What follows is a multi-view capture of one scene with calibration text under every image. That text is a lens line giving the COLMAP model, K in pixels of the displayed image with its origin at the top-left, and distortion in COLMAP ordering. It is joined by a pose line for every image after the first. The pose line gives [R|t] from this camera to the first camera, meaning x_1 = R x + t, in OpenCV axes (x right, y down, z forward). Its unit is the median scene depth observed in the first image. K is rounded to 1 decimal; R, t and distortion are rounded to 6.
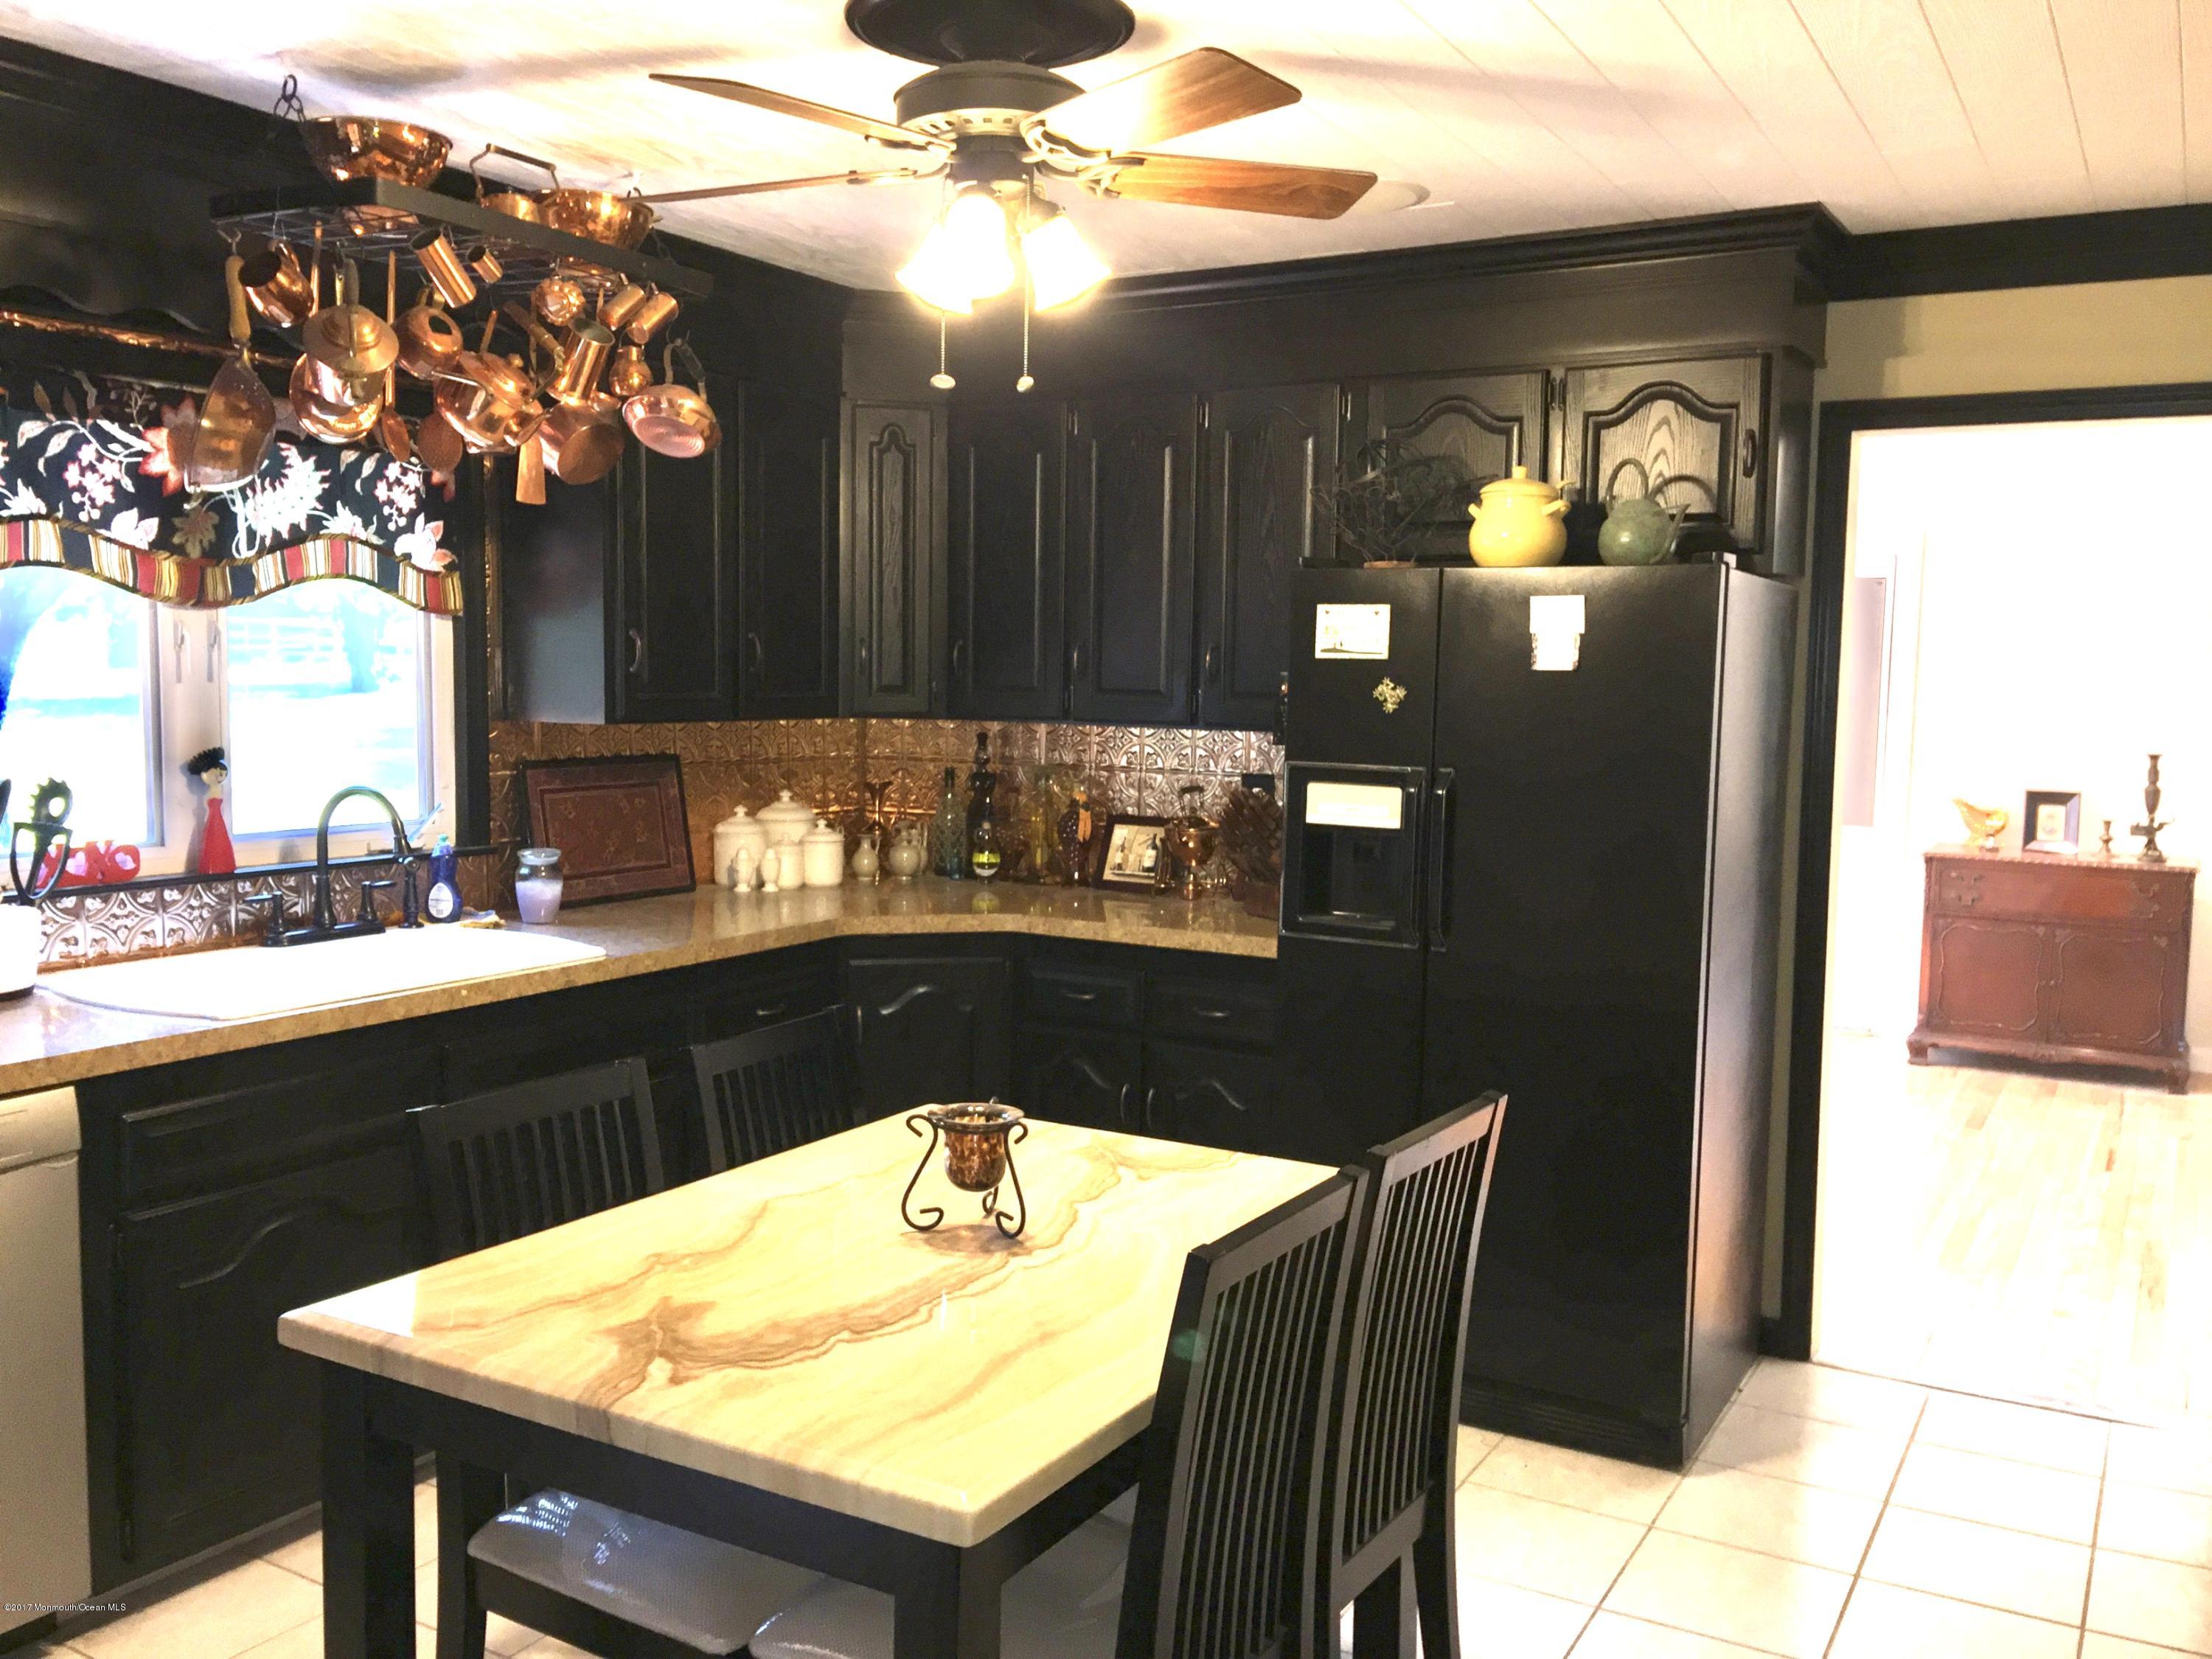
lens RADIAL K [[1853.3, 0, 1122.3], [0, 1853.3, 834.8], [0, 0, 1]] dist [0.054589, -0.107235]
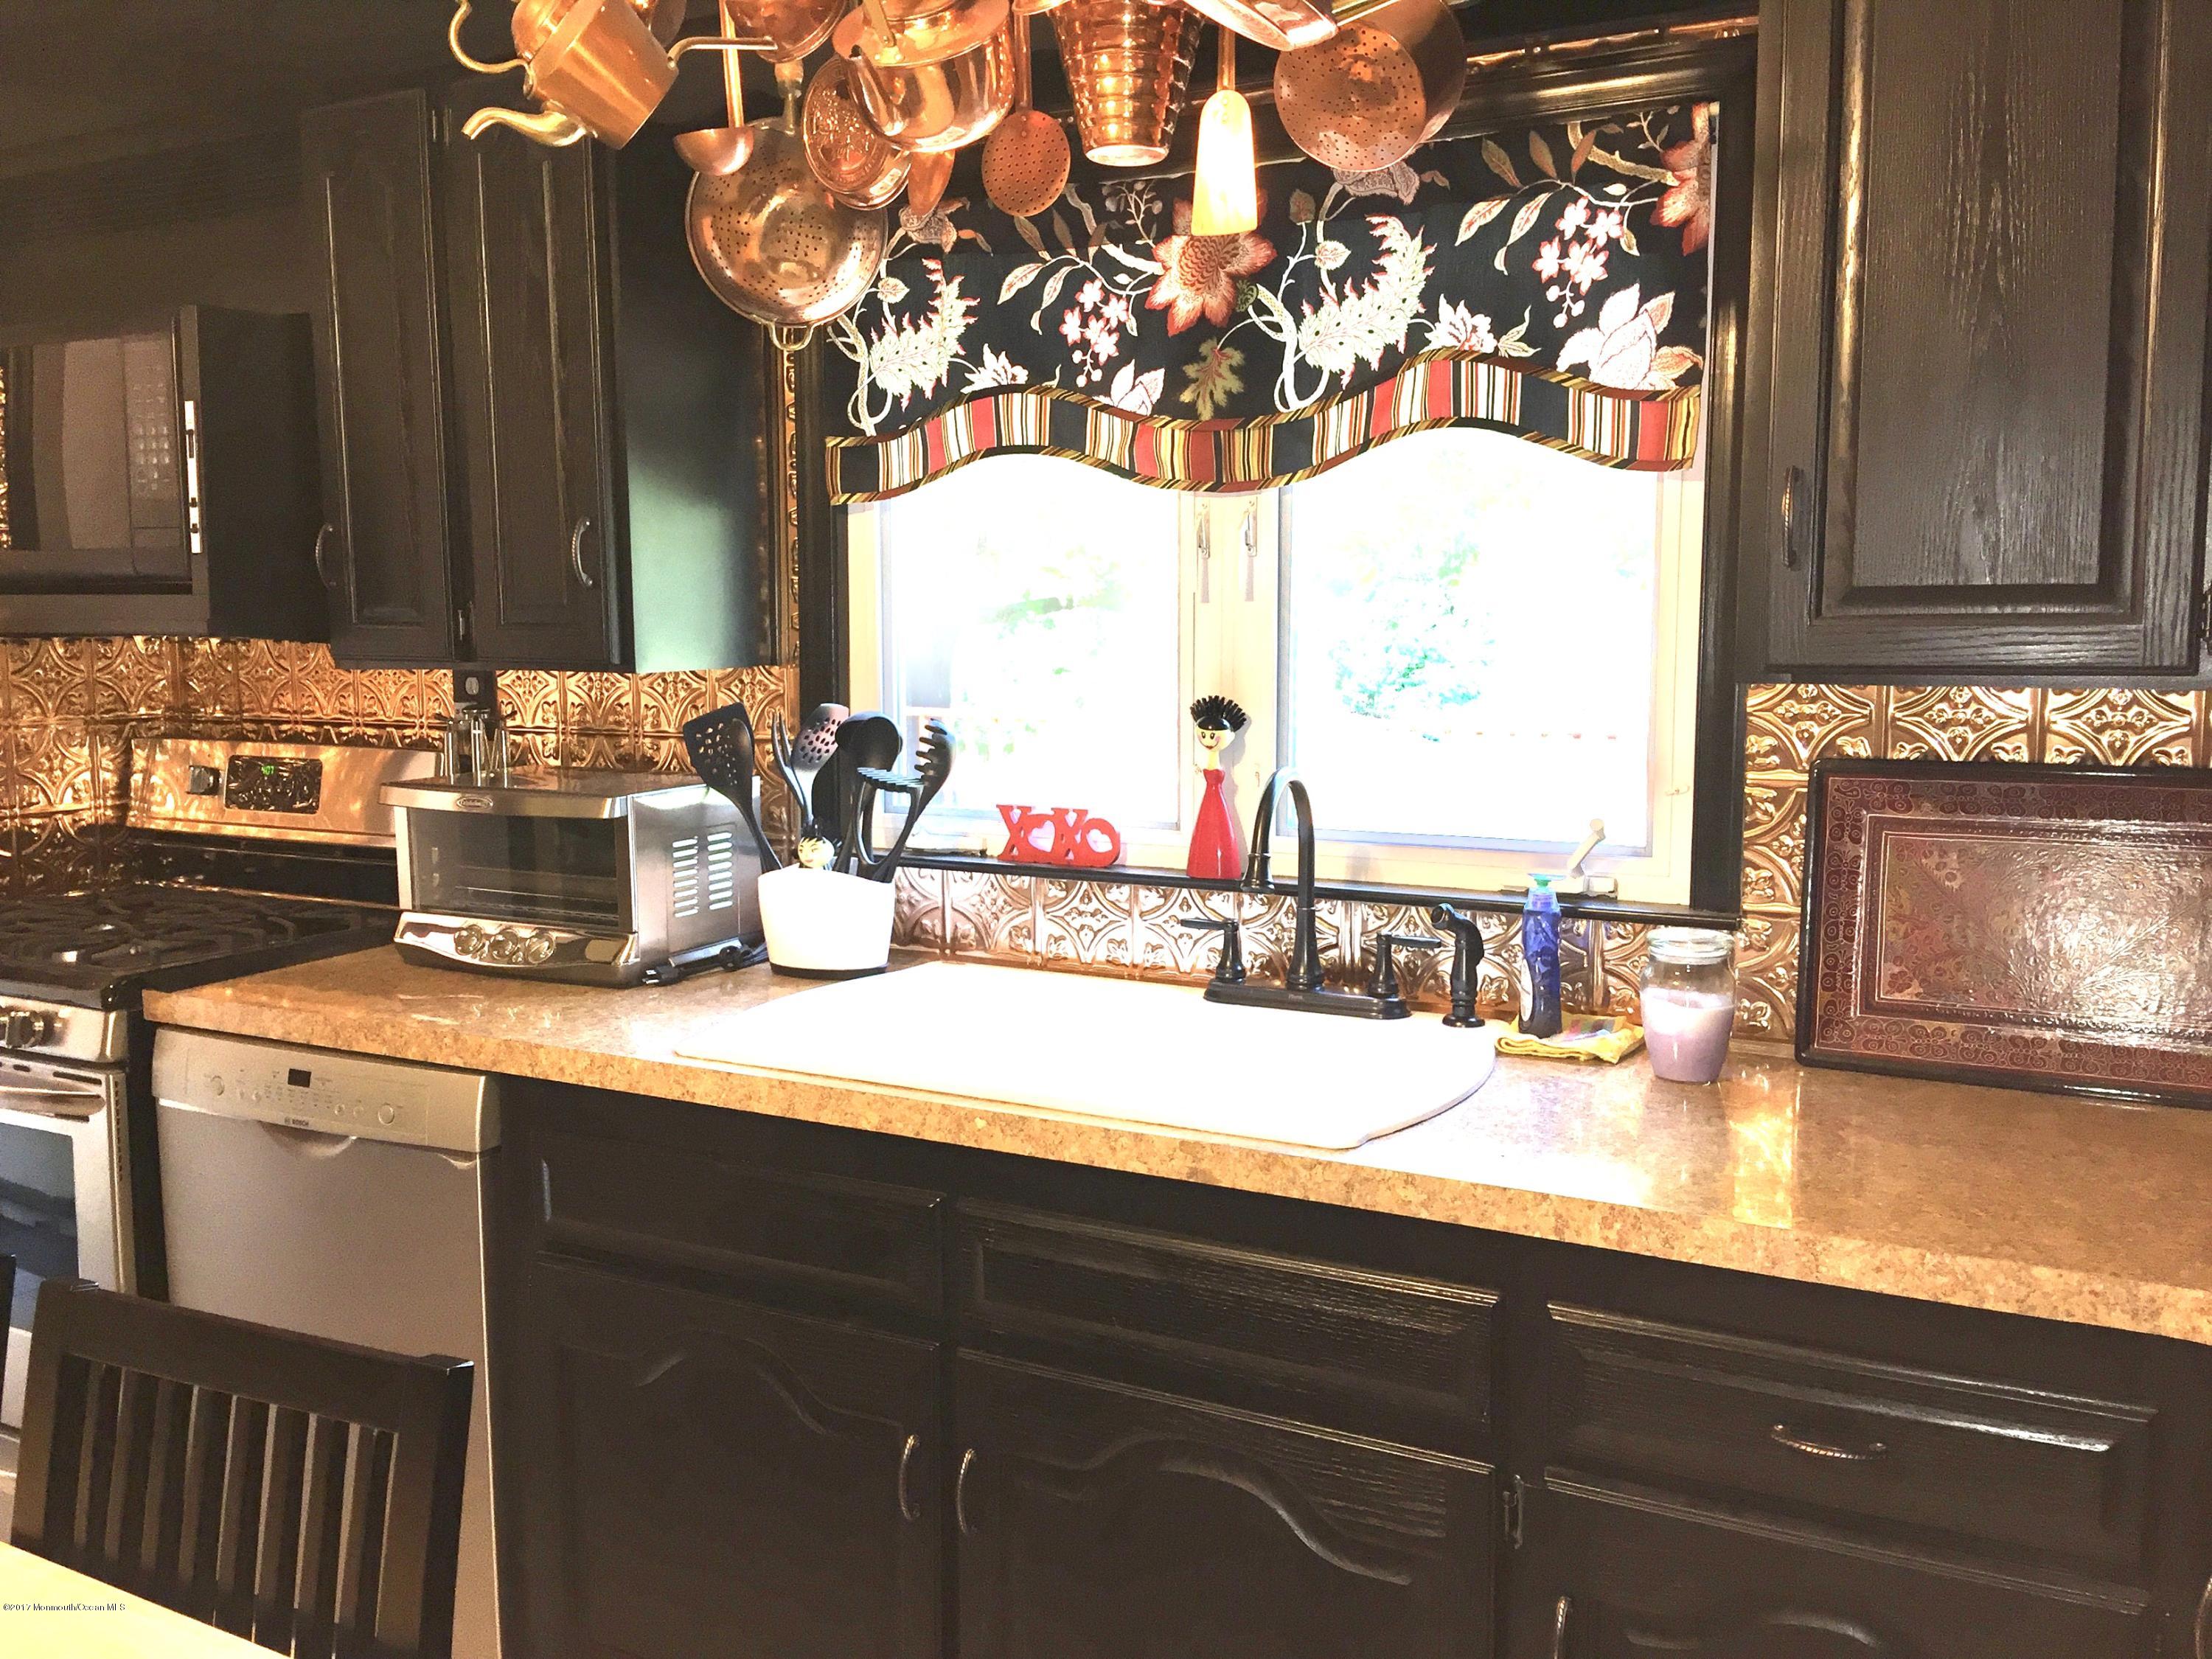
lens RADIAL K [[1853.3, 0, 1085.8], [0, 1853.3, 832.8], [0, 0, 1]] dist [0.054589, -0.107235]
pose [[0.021473, 0.102000, -0.994553, 0.204465], [-0.089223, 0.991008, 0.099710, -0.062885], [0.995780, 0.086596, 0.030380, 0.967849]]
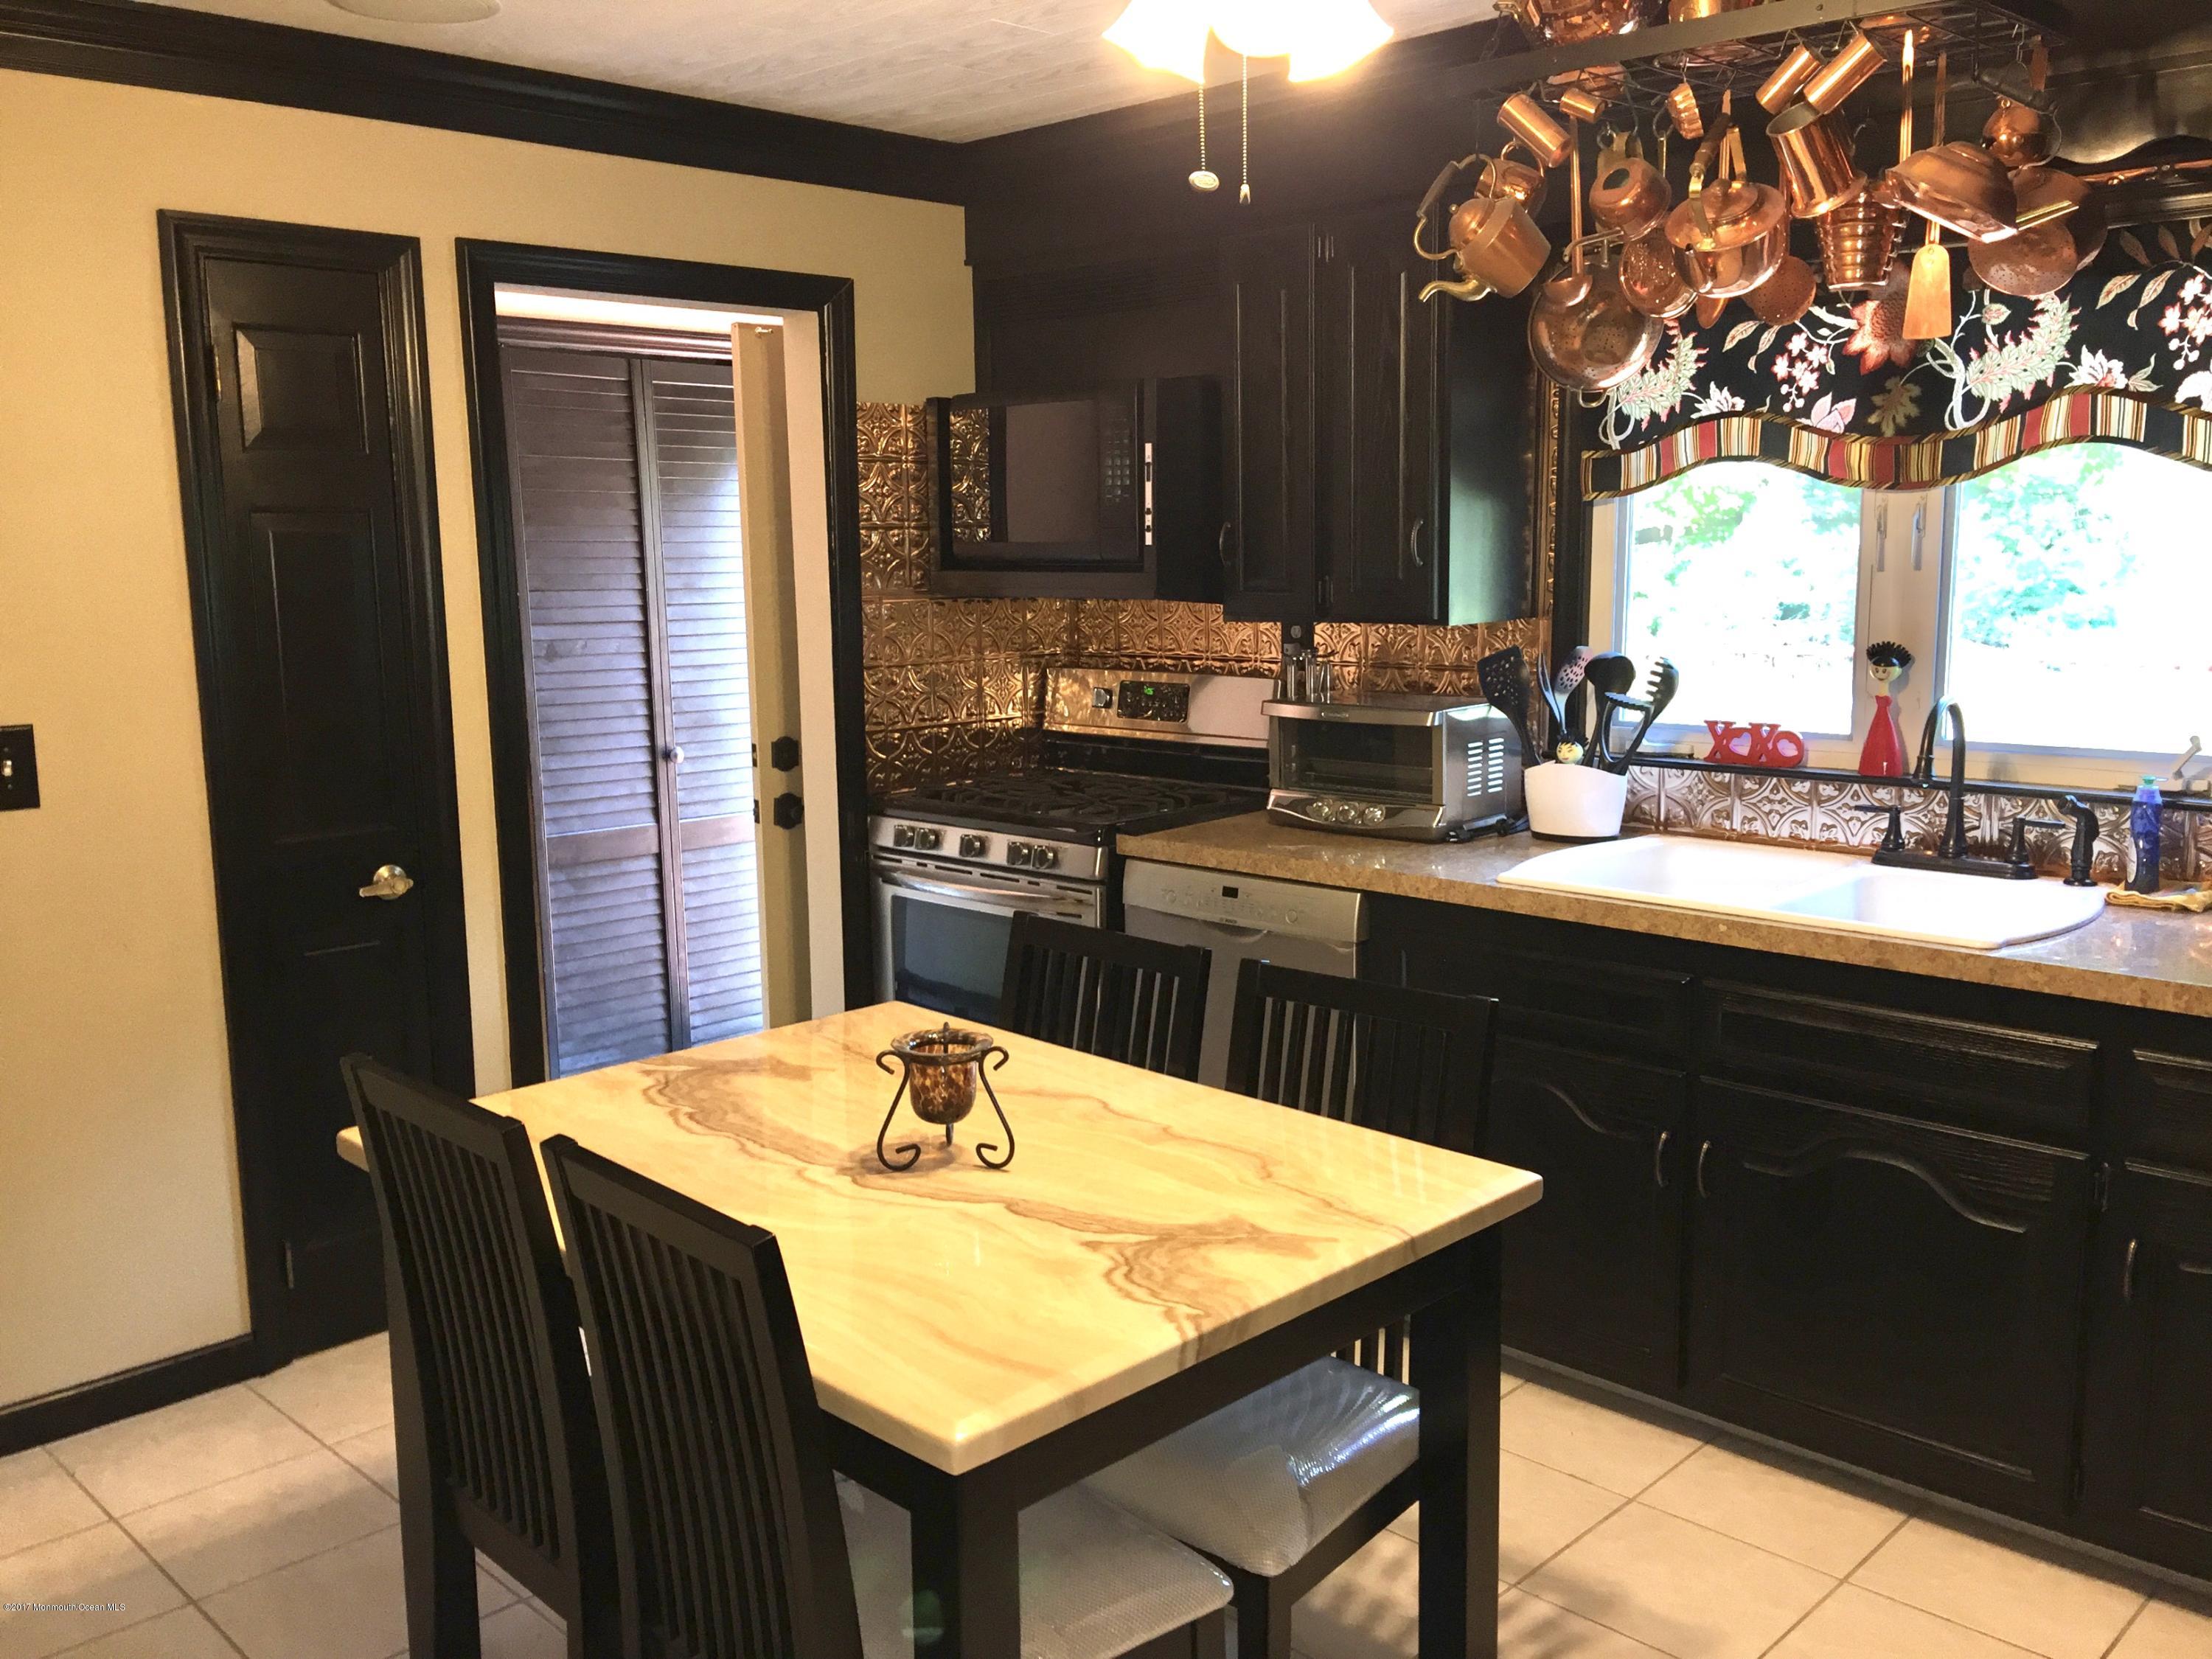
lens RADIAL K [[1853.3, 0, 1090.2], [0, 1853.3, 835.6], [0, 0, 1]] dist [0.054589, -0.107235]
pose [[-0.265807, 0.139320, -0.953906, 0.537554], [-0.076508, 0.983332, 0.164937, -0.077183], [0.960986, 0.116823, -0.250717, 0.891848]]
